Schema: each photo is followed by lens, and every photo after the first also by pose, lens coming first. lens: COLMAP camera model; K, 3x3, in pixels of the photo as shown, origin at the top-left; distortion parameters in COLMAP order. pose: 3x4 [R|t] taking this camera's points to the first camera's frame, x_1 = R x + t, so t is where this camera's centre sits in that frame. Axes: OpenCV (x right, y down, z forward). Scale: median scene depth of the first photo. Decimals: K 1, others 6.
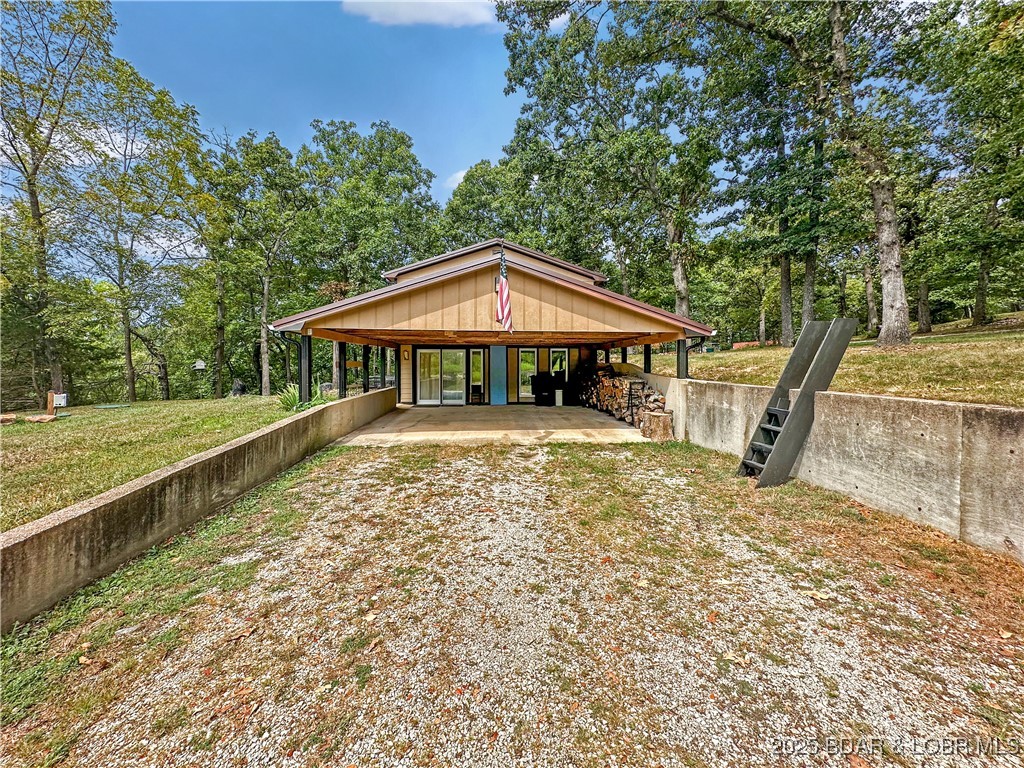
lens RADIAL K [[476.6, 0, 513.0], [0, 476.6, 358.3], [0, 0, 1]] dist [-0.001205, 0.000816]
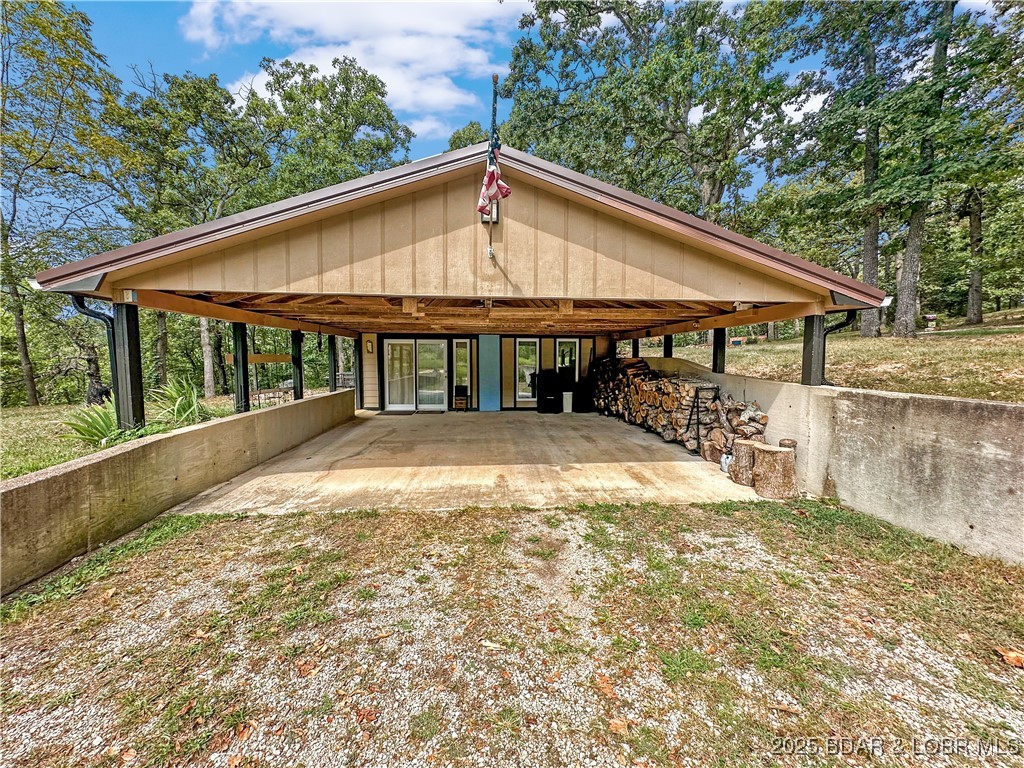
lens RADIAL K [[413.6, 0, 512.0], [0, 413.6, 384.0], [0, 0, 1]] dist [-0.000624, 0.000070]
pose [[0.999793, 0.000771, 0.020320, -0.009064], [-0.002253, 0.997330, 0.072998, 0.004477], [-0.020209, -0.073029, 0.997125, 0.366549]]
